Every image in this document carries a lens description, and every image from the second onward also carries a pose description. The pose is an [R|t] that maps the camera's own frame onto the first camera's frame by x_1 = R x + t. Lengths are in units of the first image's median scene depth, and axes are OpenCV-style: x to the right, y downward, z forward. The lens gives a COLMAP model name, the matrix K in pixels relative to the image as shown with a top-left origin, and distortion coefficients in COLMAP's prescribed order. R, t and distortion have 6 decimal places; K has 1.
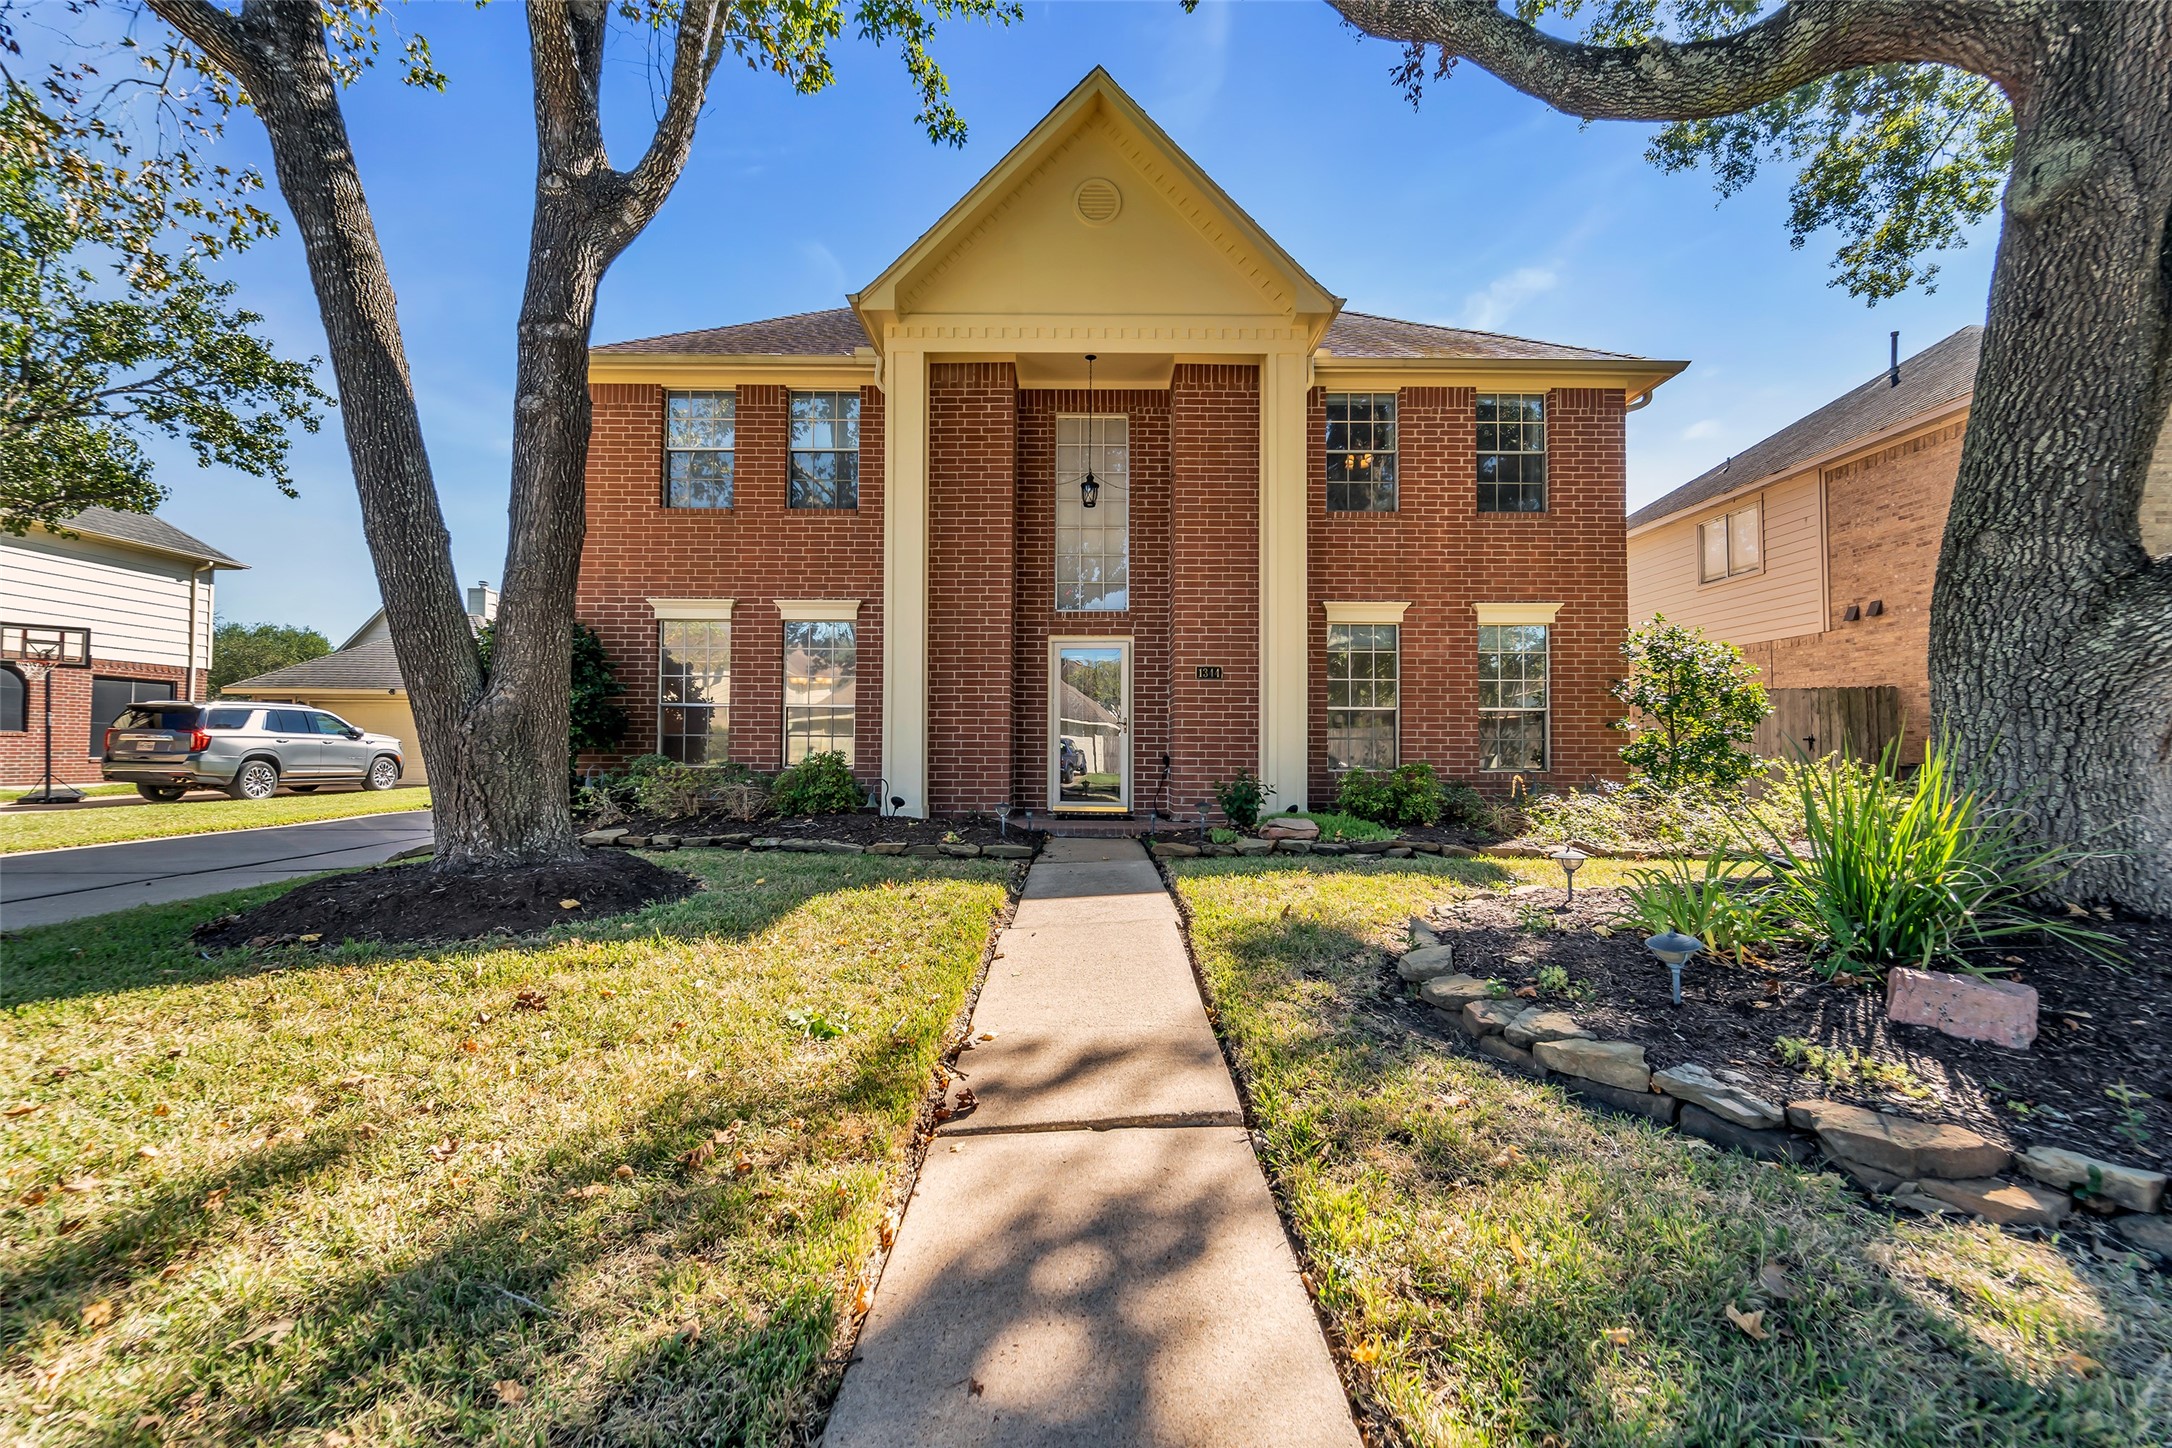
lens RADIAL K [[835.7, 0, 1088.4], [0, 835.7, 726.5], [0, 0, 1]] dist [0.000660, -0.000412]
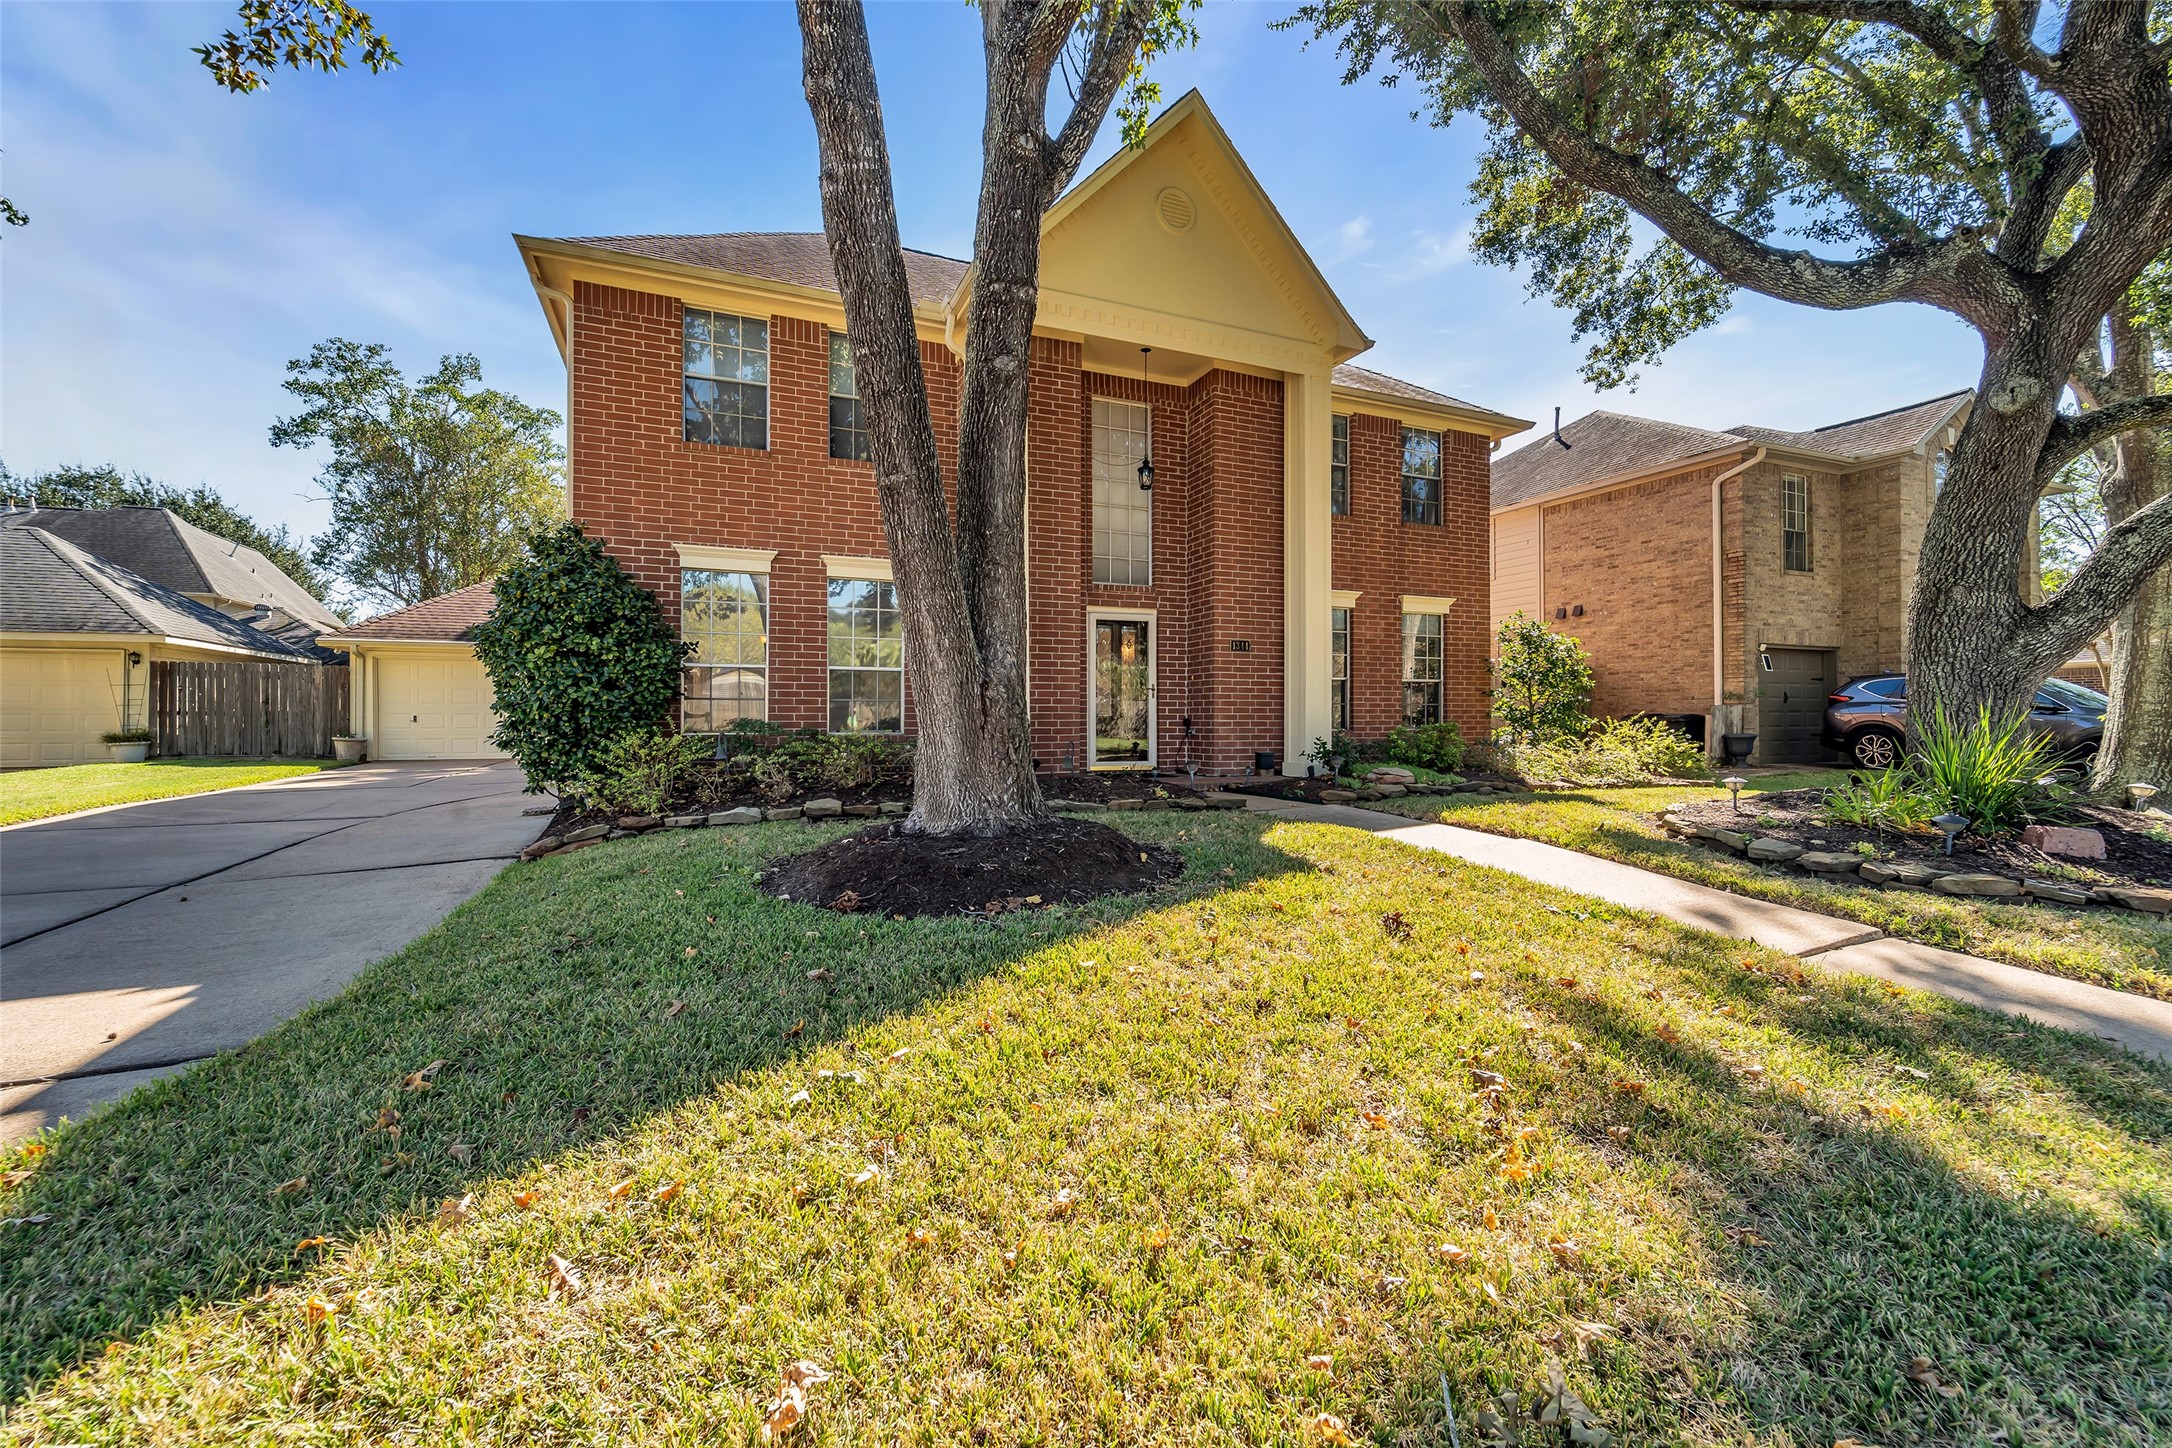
lens RADIAL K [[835.7, 0, 1078.0], [0, 835.7, 714.4], [0, 0, 1]] dist [0.000660, -0.000412]
pose [[0.927959, -0.003357, 0.372668, -0.482715], [-0.006734, 0.999645, 0.025772, 0.001762], [-0.372623, -0.026425, 0.927607, 0.018178]]
